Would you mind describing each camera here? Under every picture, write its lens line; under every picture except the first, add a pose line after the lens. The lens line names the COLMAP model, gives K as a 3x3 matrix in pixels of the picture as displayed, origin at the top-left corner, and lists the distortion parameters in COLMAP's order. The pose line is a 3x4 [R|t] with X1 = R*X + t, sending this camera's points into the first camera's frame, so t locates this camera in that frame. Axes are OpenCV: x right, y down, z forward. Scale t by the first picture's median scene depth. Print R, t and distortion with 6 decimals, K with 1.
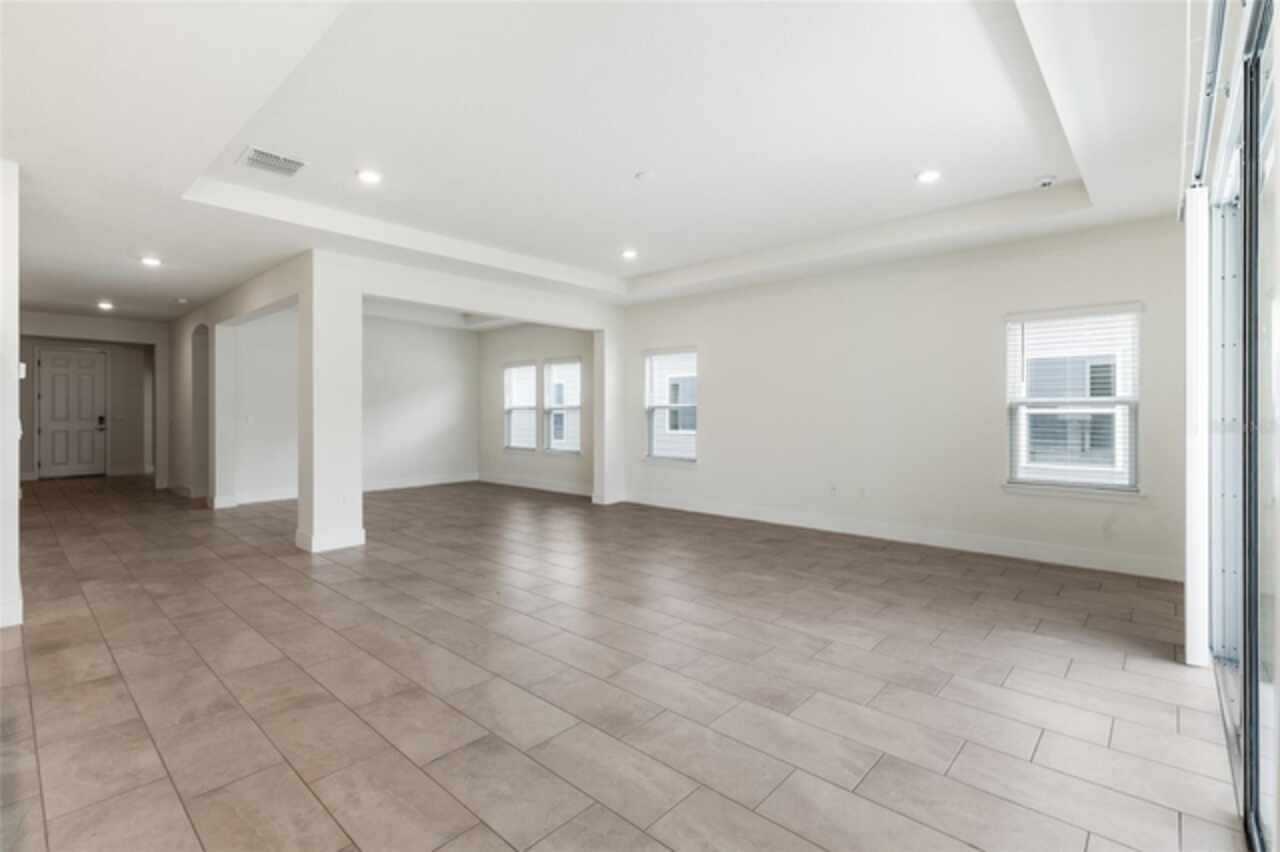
lens RADIAL K [[584.9, 0, 642.8], [0, 584.9, 412.4], [0, 0, 1]] dist [0.000605, -0.000339]
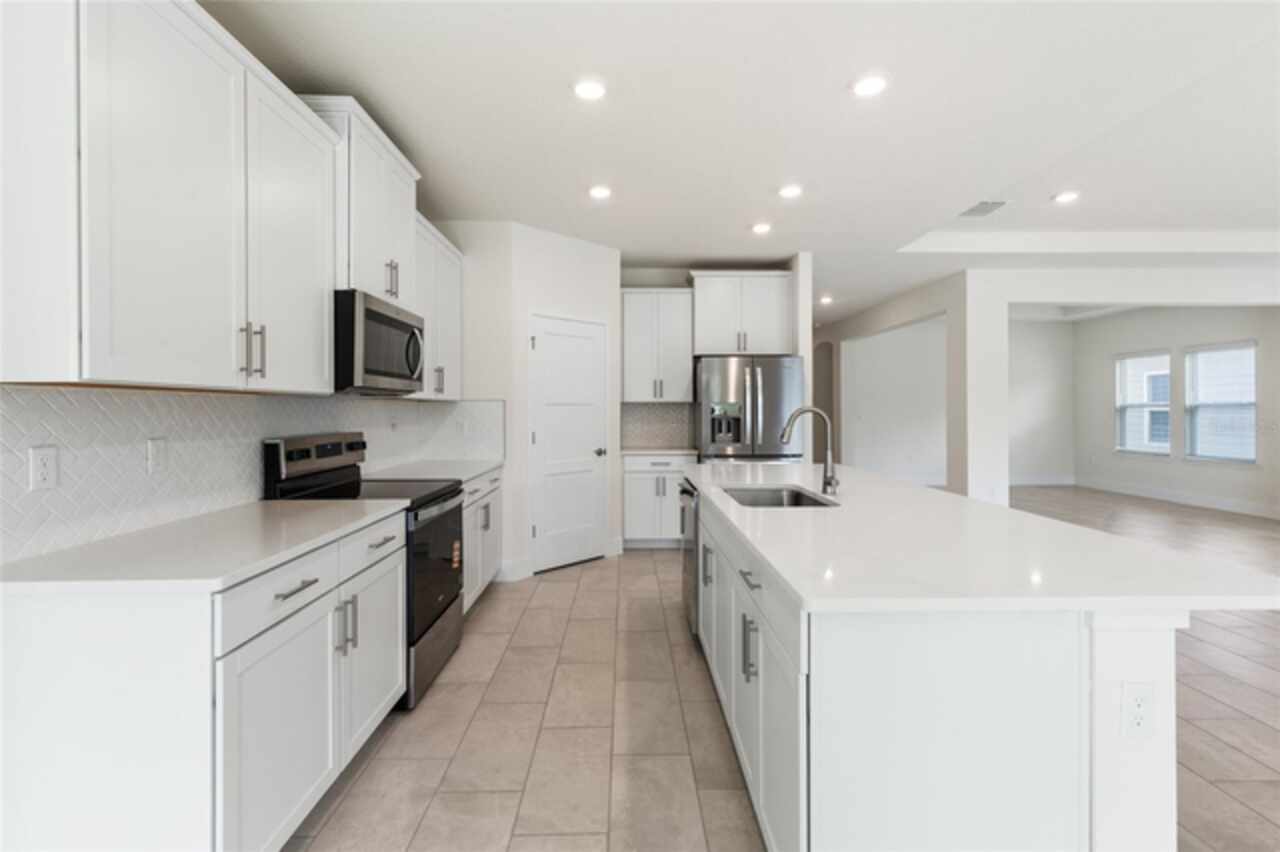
lens RADIAL K [[579.5, 0, 635.9], [0, 579.5, 409.6], [0, 0, 1]] dist [0.002382, -0.000022]
pose [[0.678524, -0.001978, -0.734576, -0.151655], [0.002567, 0.999997, -0.000321, -0.005610], [0.734574, -0.001668, 0.678527, -0.222329]]
